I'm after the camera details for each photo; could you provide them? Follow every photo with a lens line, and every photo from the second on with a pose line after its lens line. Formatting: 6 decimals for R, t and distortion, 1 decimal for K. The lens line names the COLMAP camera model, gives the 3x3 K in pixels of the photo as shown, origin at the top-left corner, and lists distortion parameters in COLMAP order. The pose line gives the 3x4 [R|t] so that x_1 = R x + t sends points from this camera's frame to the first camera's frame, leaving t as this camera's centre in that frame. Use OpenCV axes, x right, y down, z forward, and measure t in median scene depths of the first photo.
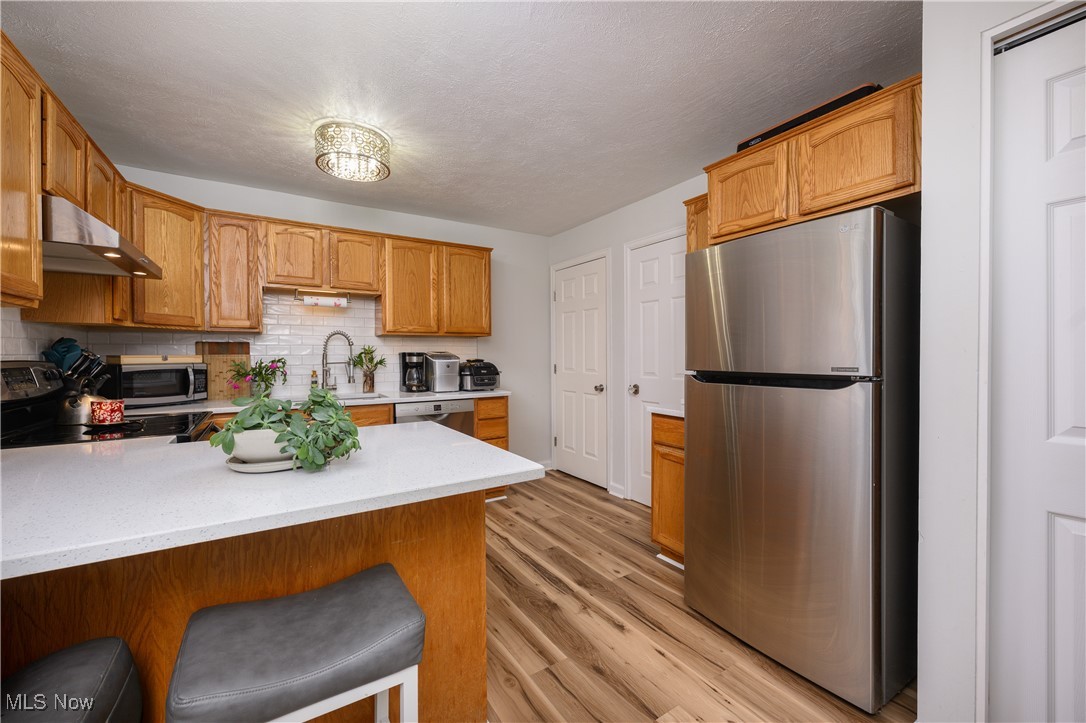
lens RADIAL K [[427.6, 0, 538.4], [0, 427.6, 358.2], [0, 0, 1]] dist [-0.000562, 0.000021]
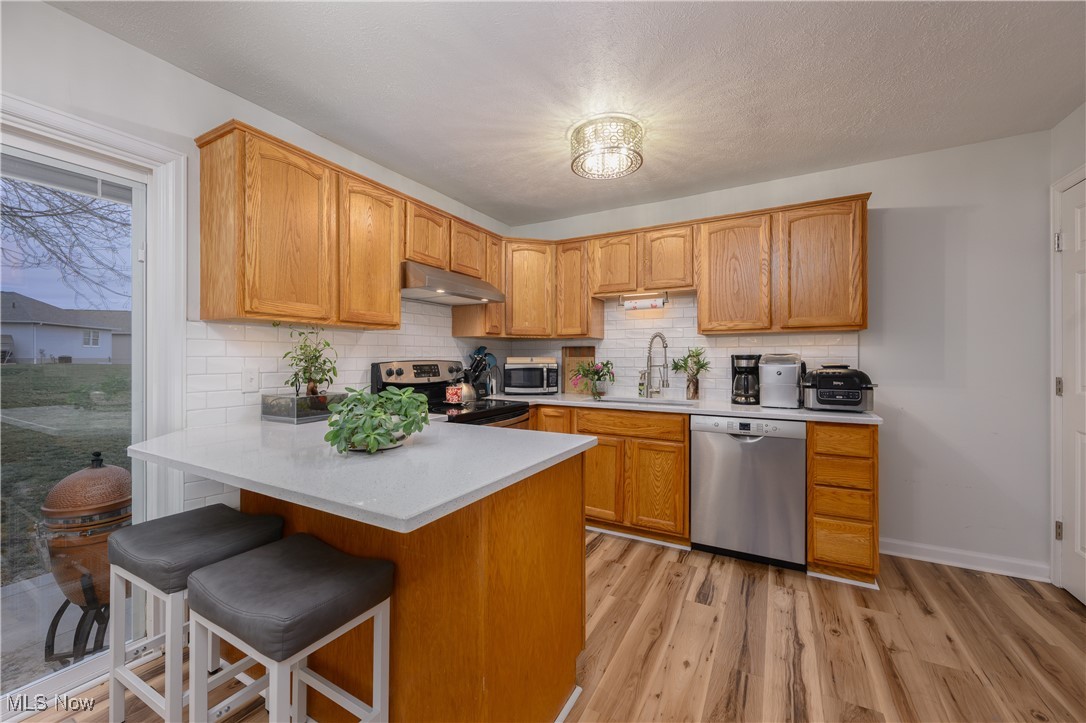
lens RADIAL K [[427.6, 0, 540.6], [0, 427.6, 358.0], [0, 0, 1]] dist [-0.000562, 0.000021]
pose [[0.477301, 0.003901, -0.878731, 0.254228], [-0.009501, 0.999955, -0.000722, -0.003177], [0.878688, 0.008694, 0.477316, 0.296751]]
